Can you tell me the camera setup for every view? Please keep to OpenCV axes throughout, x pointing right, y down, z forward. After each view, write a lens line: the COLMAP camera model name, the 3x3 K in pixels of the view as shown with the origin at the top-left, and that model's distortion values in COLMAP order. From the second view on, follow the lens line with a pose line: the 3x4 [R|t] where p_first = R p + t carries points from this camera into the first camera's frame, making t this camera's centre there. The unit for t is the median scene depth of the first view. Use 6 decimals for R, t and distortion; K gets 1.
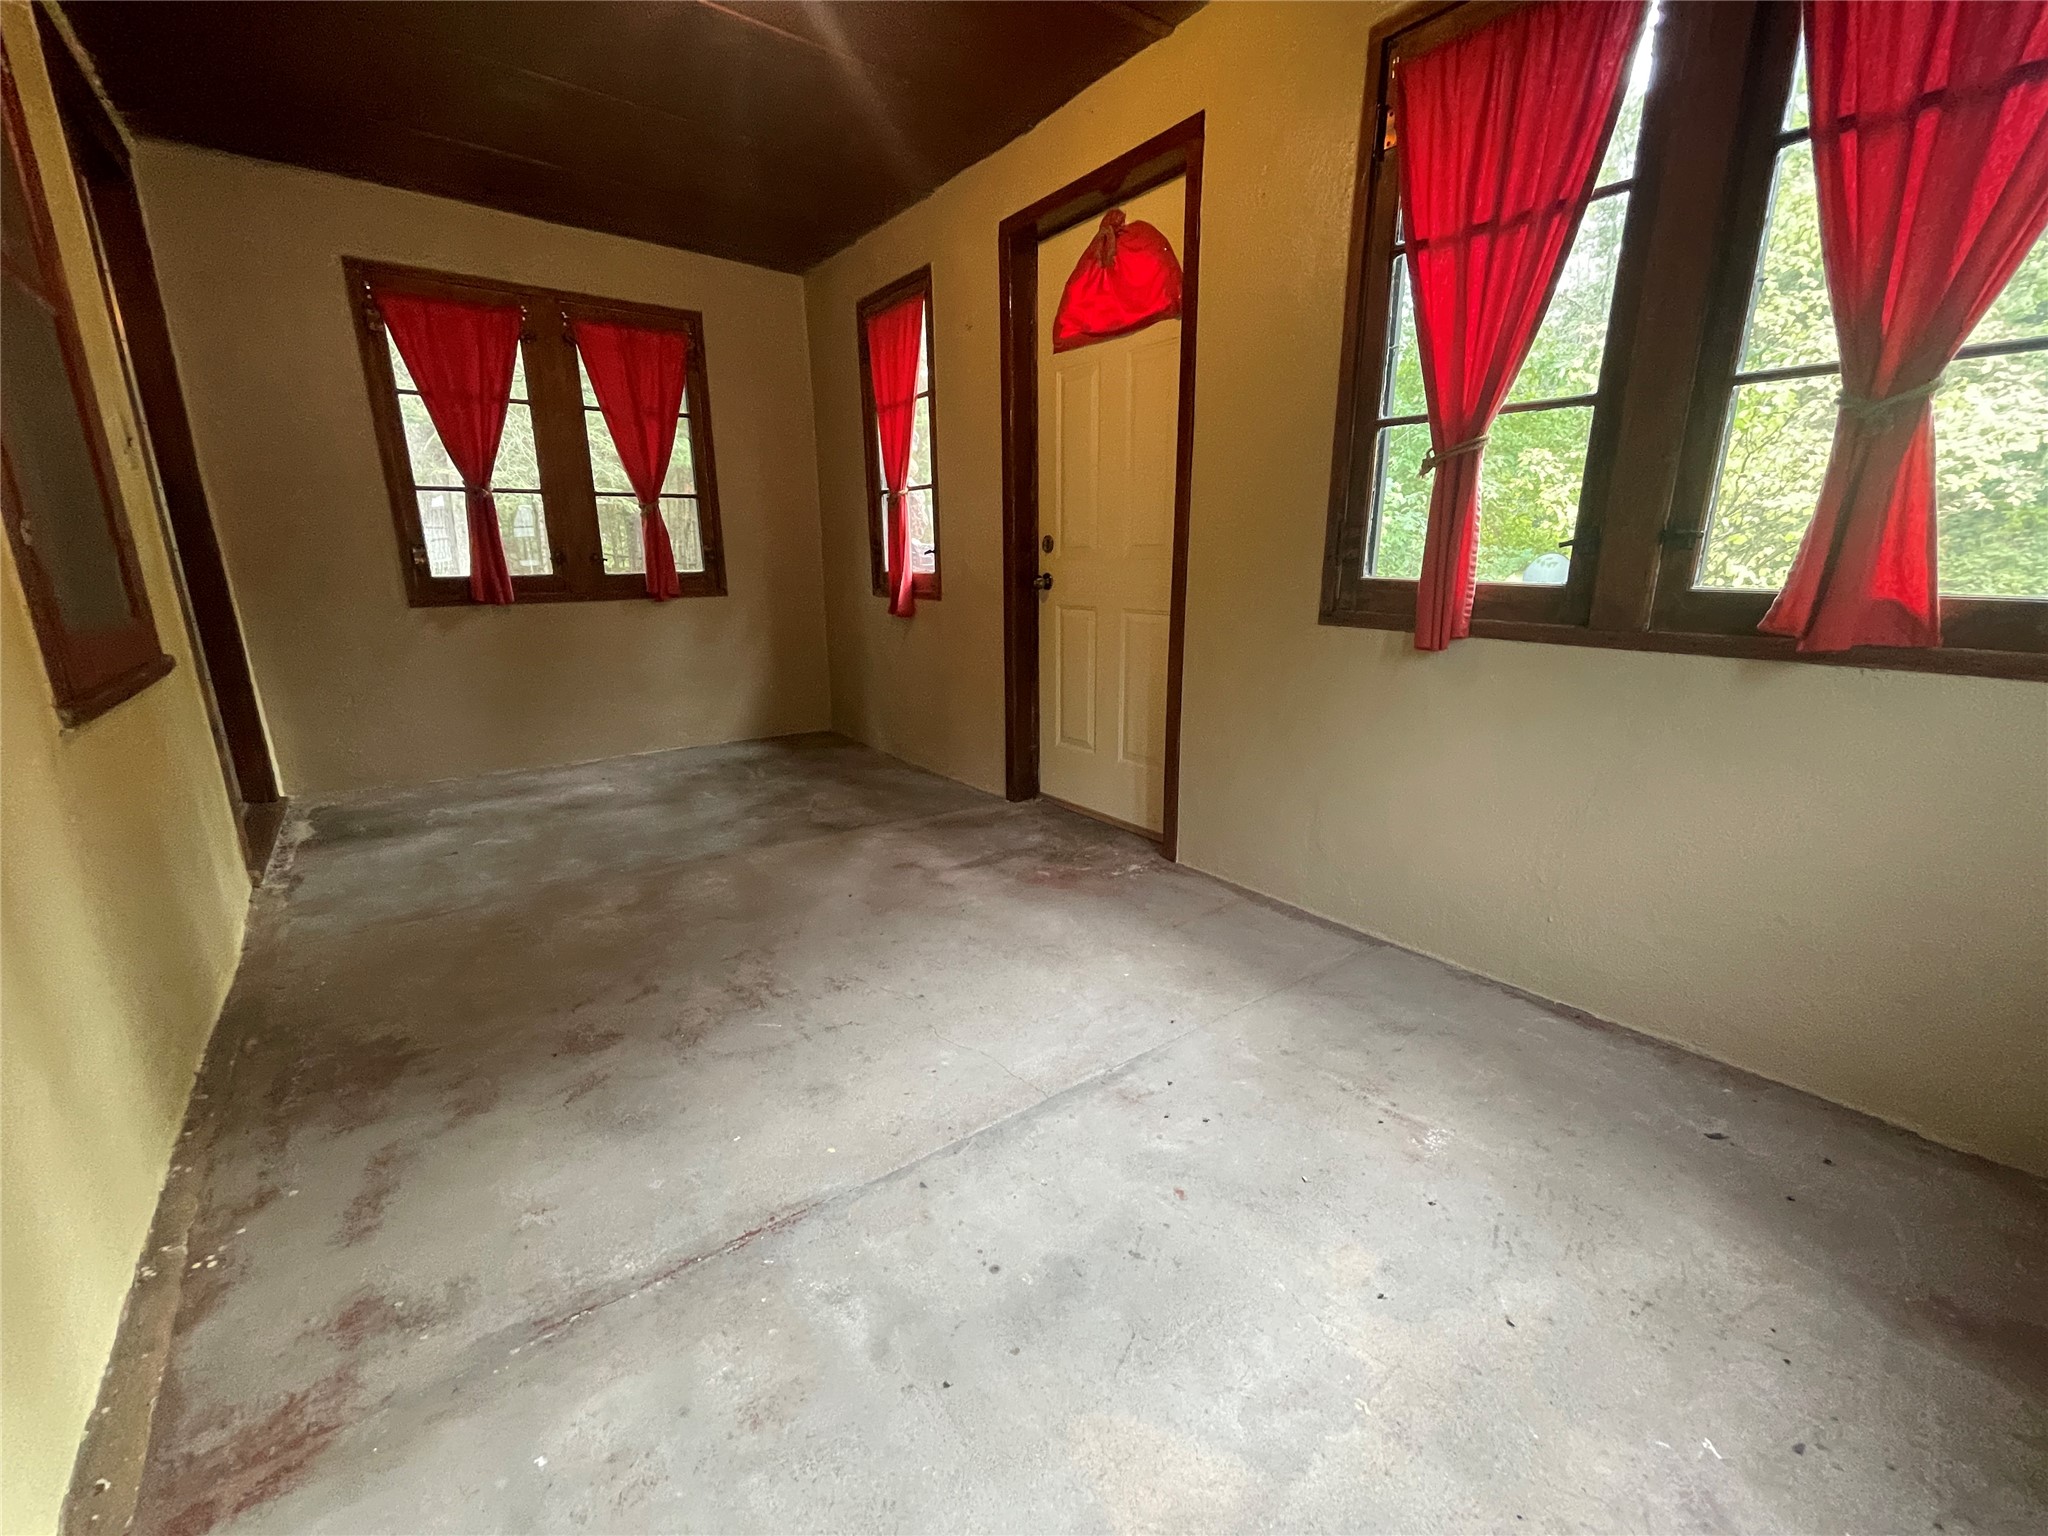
lens RADIAL K [[827.3, 0, 1022.6], [0, 827.3, 765.5], [0, 0, 1]] dist [-0.002679, 0.000116]
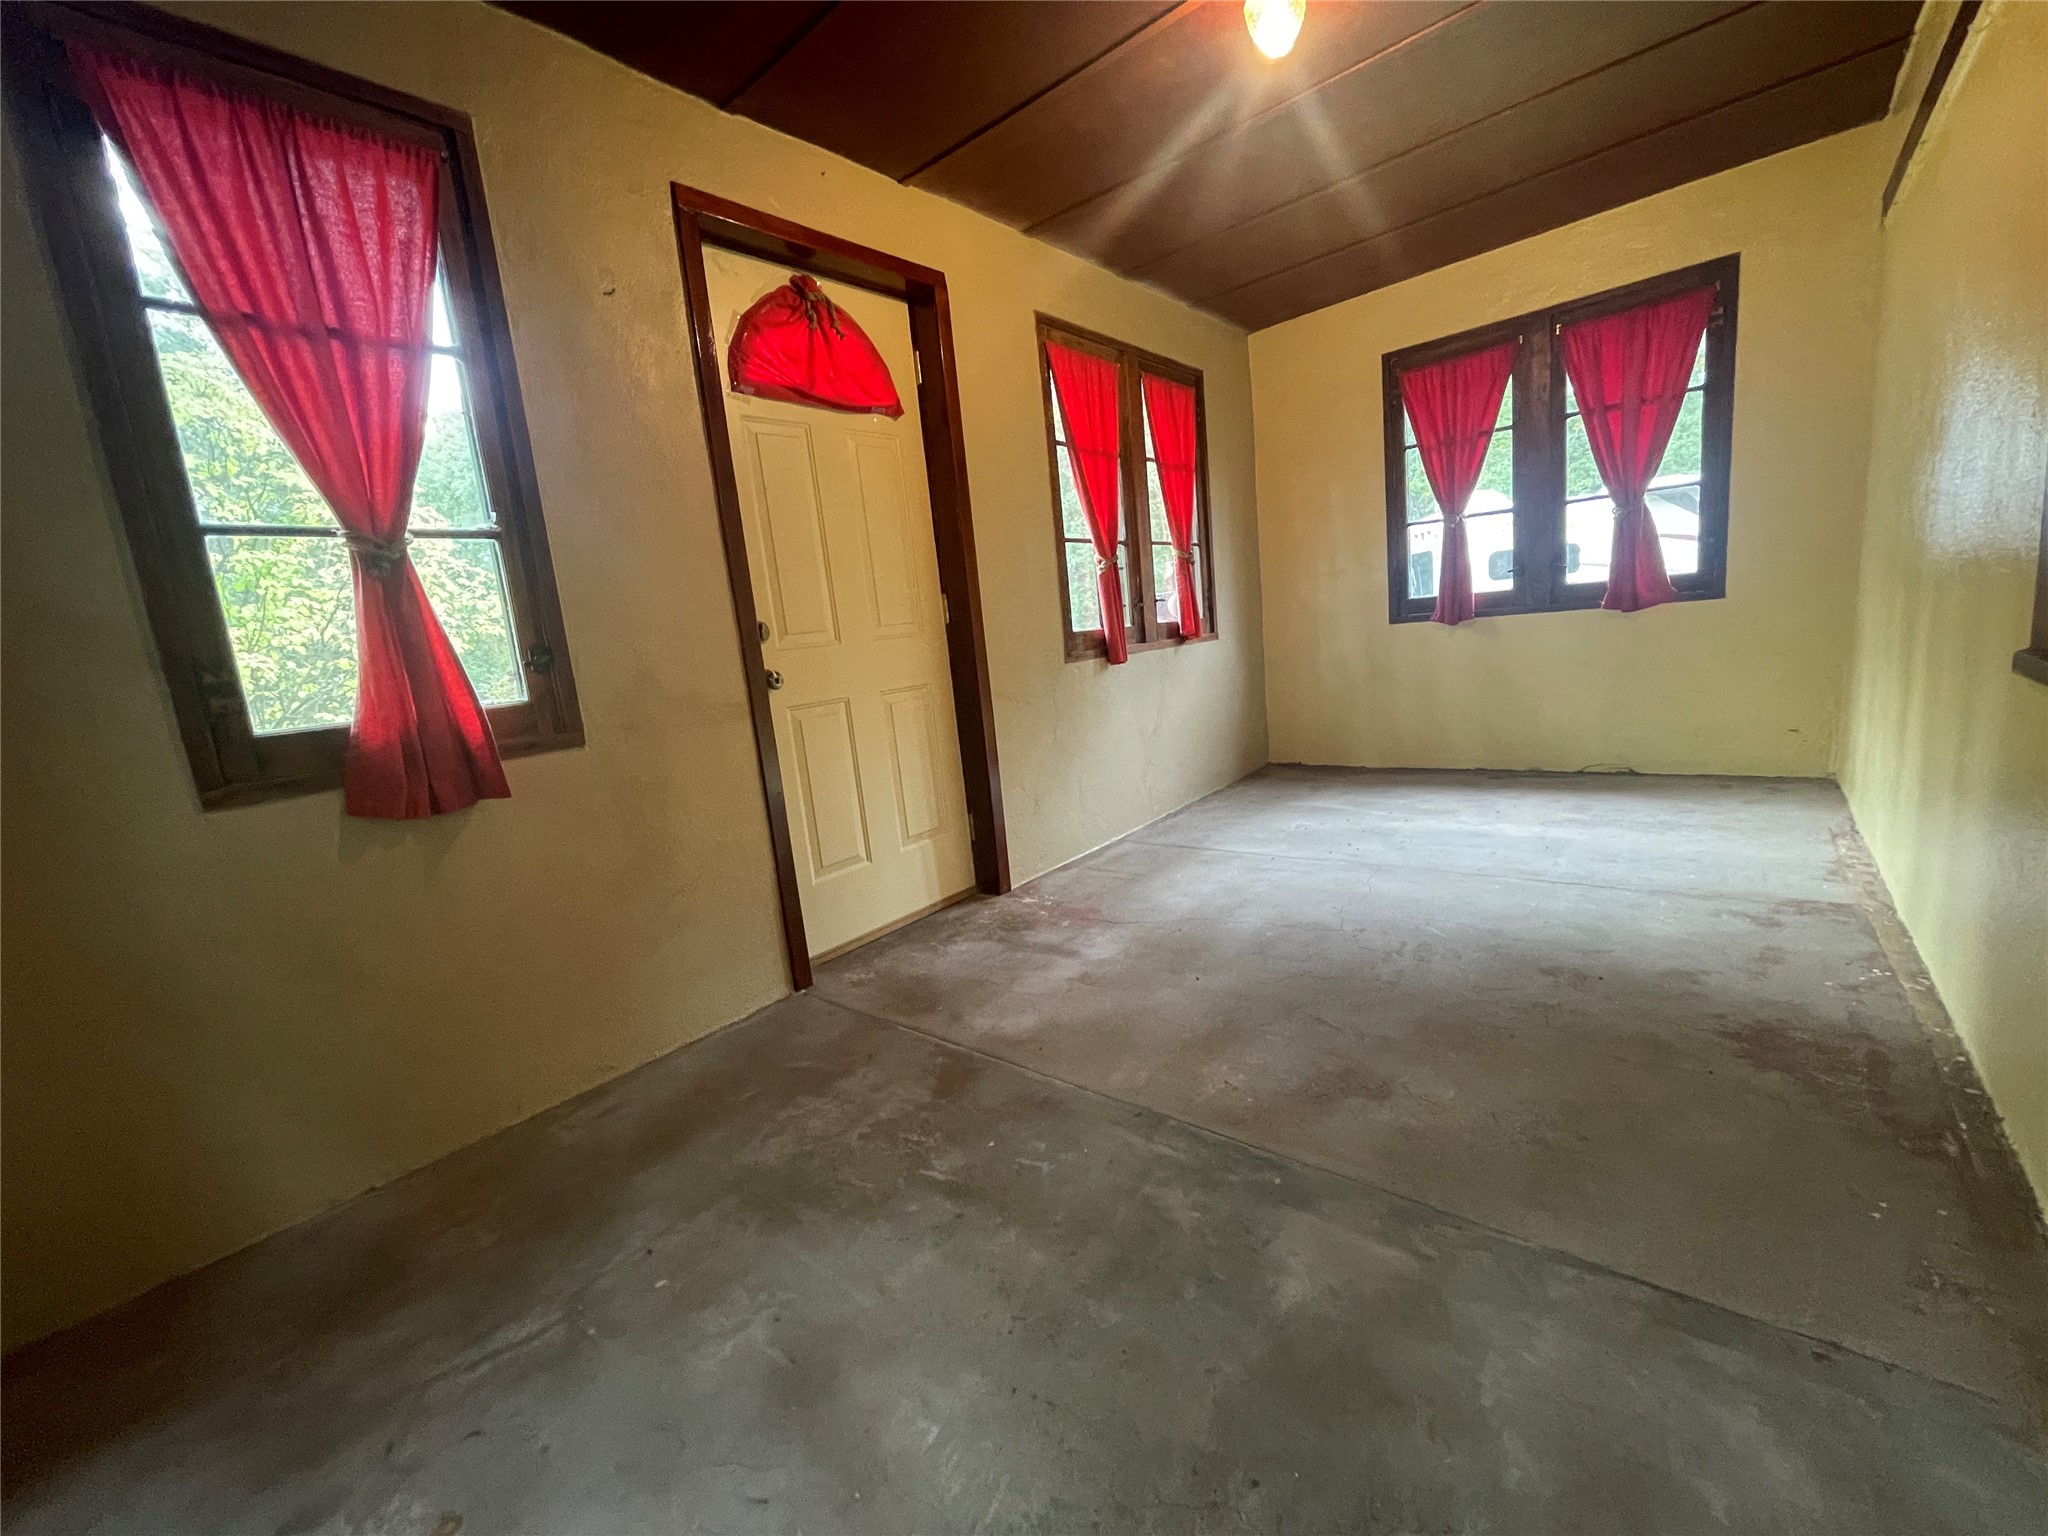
lens RADIAL K [[825.7, 0, 1021.8], [0, 825.7, 765.8], [0, 0, 1]] dist [-0.002011, -0.000575]
pose [[-0.218395, -0.134247, 0.966582, -0.912275], [0.338905, 0.918409, 0.204130, -0.272255], [-0.915122, 0.372160, -0.155079, 1.127714]]
